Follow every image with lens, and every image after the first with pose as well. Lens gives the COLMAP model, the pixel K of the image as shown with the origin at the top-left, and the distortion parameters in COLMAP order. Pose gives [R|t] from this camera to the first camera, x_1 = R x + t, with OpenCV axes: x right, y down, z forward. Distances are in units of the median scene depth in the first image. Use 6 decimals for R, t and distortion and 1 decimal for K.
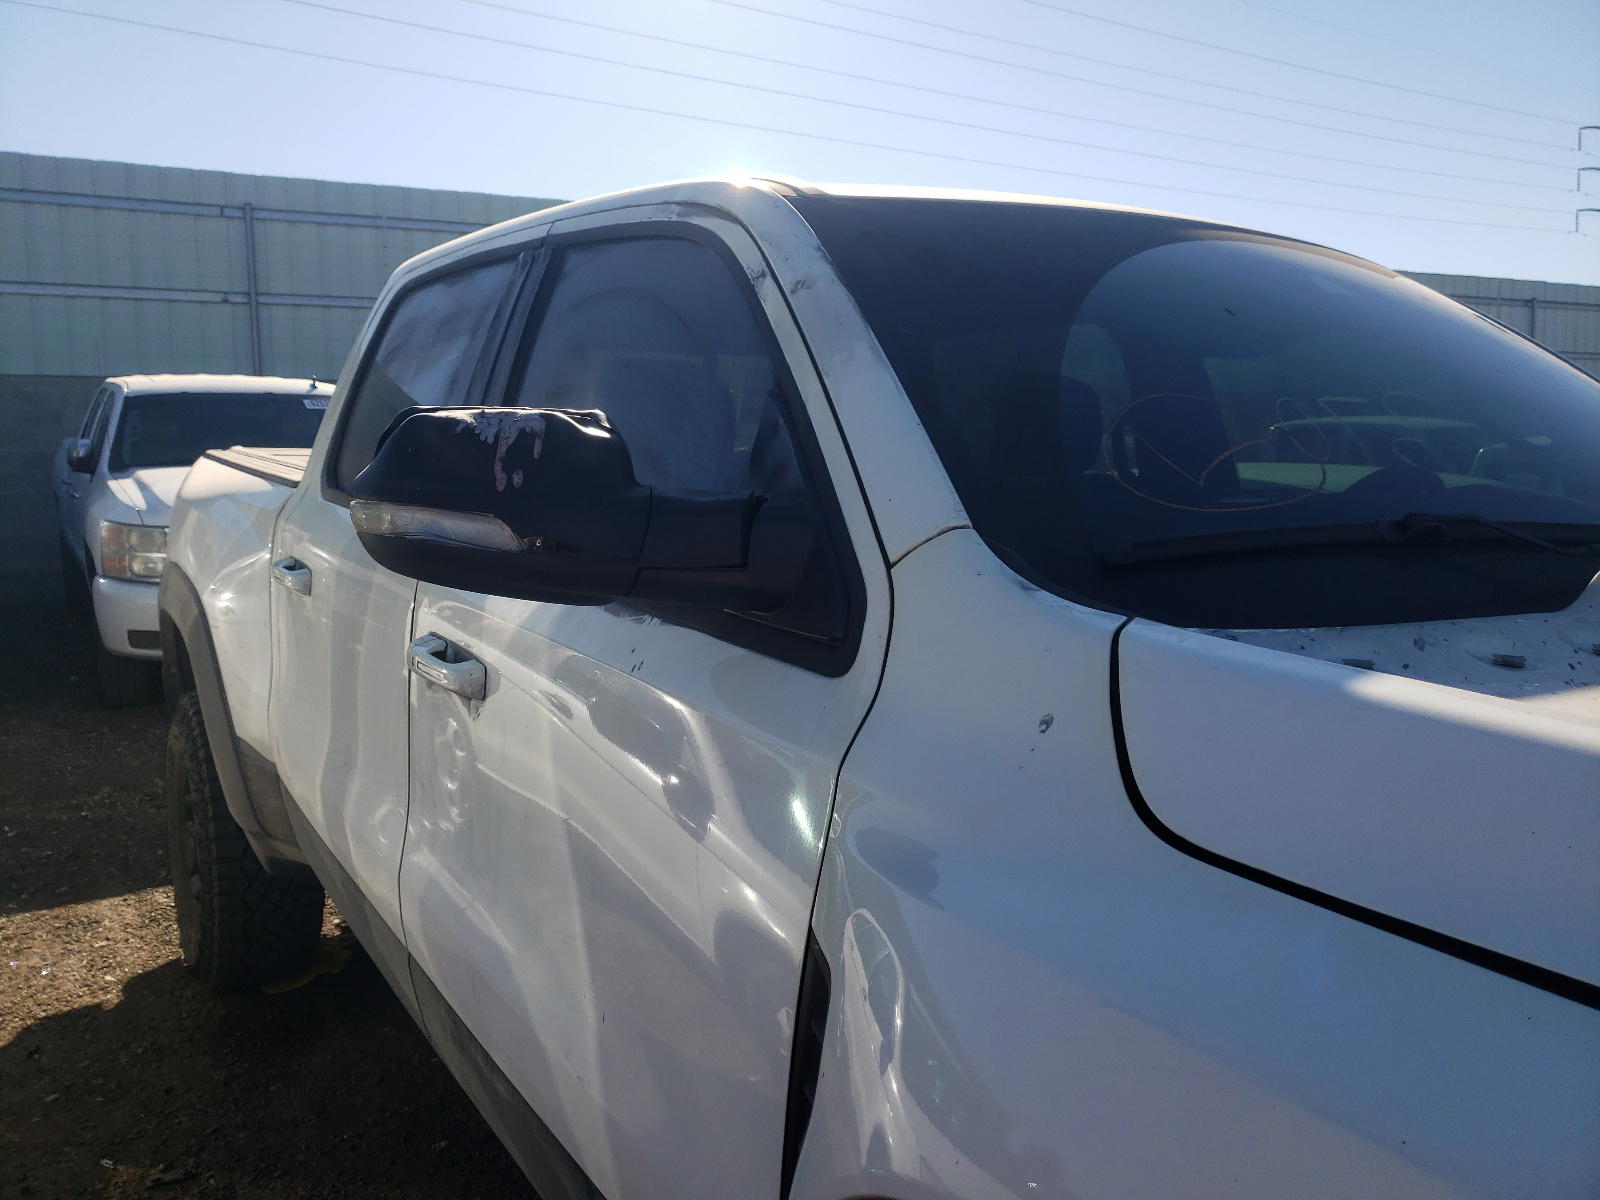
lens RADIAL K [[1282.9, 0, 800.0], [0, 1282.9, 600.0], [0, 0, 1]] dist [0.062343, -0.077212]
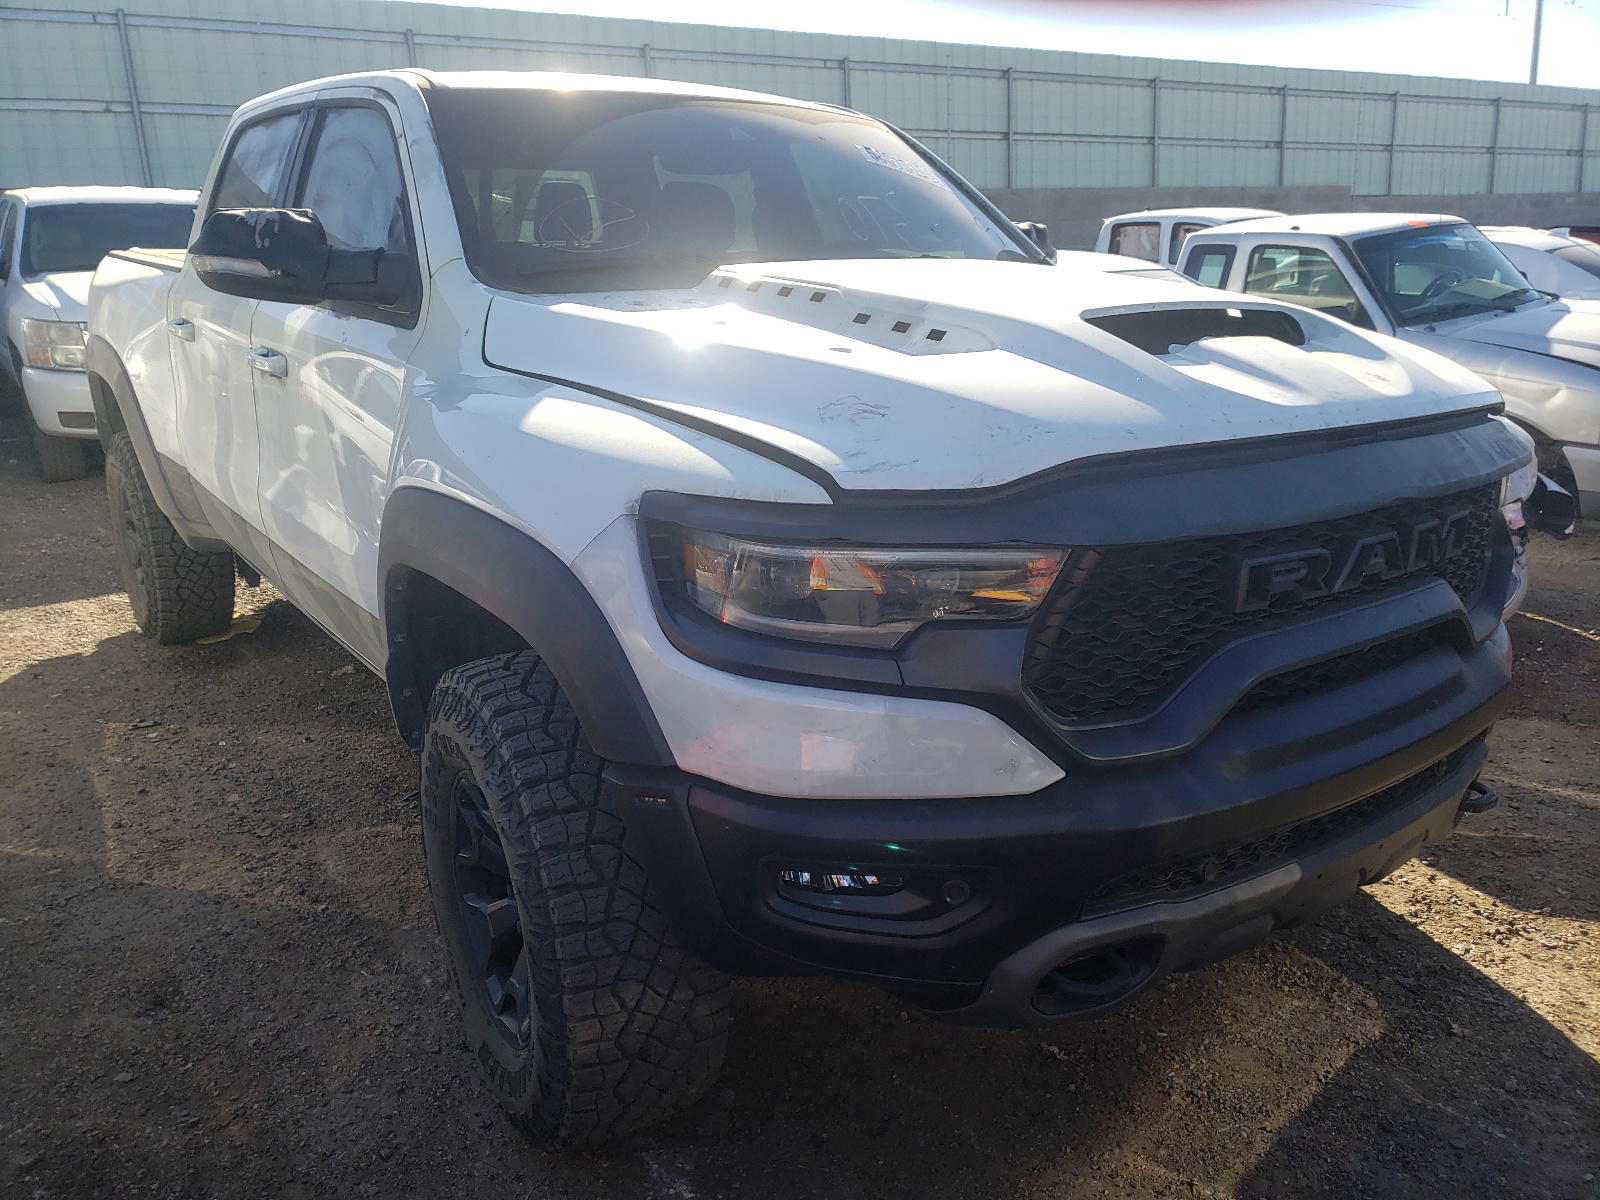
lens RADIAL K [[1221.8, 0, 800.0], [0, 1221.8, 600.0], [0, 0, 1]] dist [0.000847, 0.013806]
pose [[0.997140, -0.035954, 0.066470, 0.126024], [0.024816, 0.986582, 0.161372, 0.046186], [-0.071380, -0.159261, 0.984653, -0.289486]]
